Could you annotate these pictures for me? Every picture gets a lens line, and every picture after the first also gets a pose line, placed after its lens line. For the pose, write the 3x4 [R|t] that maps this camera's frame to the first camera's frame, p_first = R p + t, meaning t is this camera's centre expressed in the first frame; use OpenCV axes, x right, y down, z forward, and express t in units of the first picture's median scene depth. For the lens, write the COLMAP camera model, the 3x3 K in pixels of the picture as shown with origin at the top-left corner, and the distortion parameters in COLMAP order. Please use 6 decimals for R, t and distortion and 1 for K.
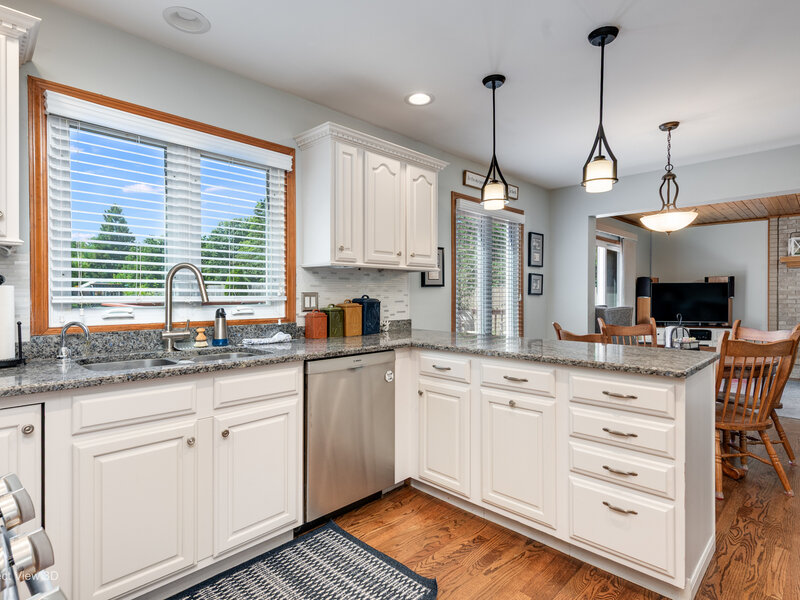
lens RADIAL K [[440.5, 0, 393.3], [0, 440.5, 297.7], [0, 0, 1]] dist [0.013065, -0.000415]
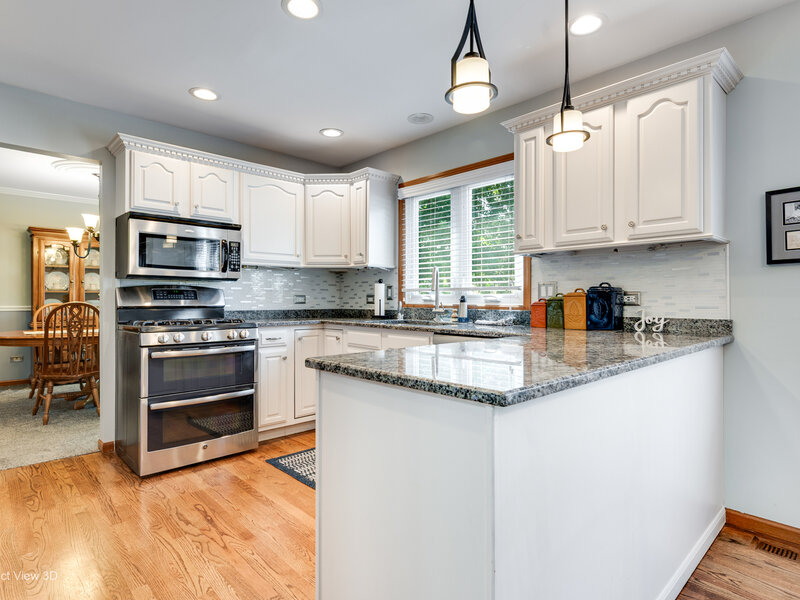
lens RADIAL K [[440.5, 0, 393.3], [0, 440.5, 297.7], [0, 0, 1]] dist [0.013065, -0.000415]
pose [[-0.043363, -0.007074, -0.999034, 0.631162], [-0.011452, 0.999913, -0.006583, 0.025817], [0.998994, 0.011156, -0.043440, 0.526941]]
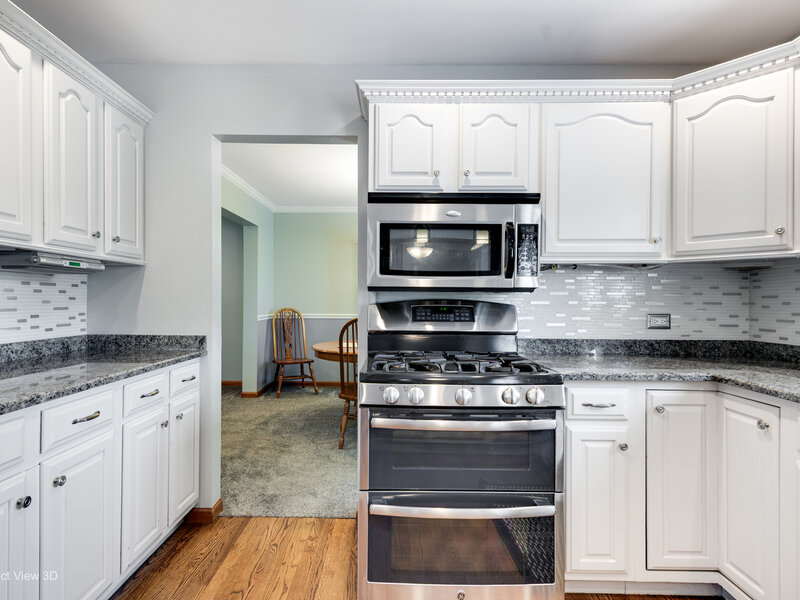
lens RADIAL K [[447.8, 0, 378.1], [0, 447.8, 303.5], [0, 0, 1]] dist [0.010536, 0.000197]
pose [[-0.722477, -0.003950, -0.691384, 0.234513], [-0.015121, 0.999835, 0.010089, -0.000215], [0.691230, 0.017743, -0.722417, 0.422059]]
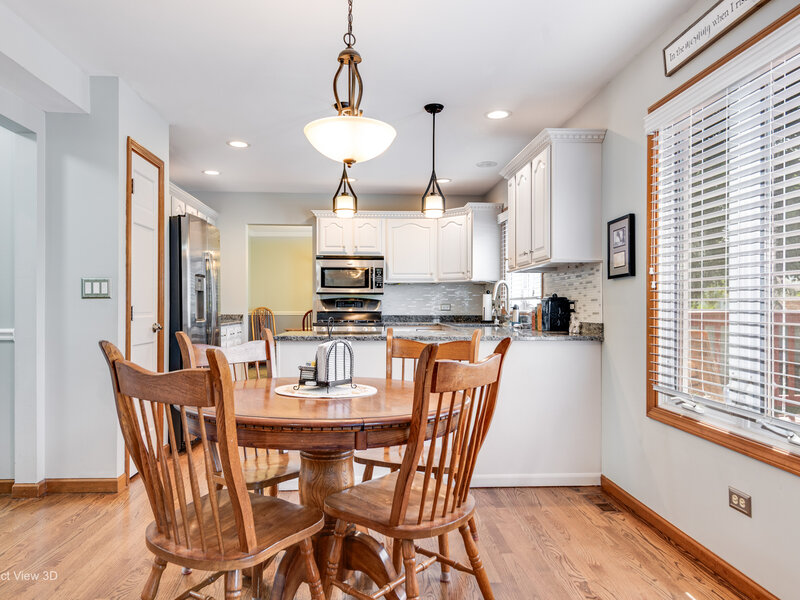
lens RADIAL K [[528.7, 0, 391.4], [0, 528.7, 310.7], [0, 0, 1]] dist [0.005672, 0.000916]
pose [[-0.670744, -0.000031, -0.741689, 0.900578], [-0.012141, 0.999866, 0.010938, 0.019943], [0.741590, 0.016342, -0.670654, 1.260549]]
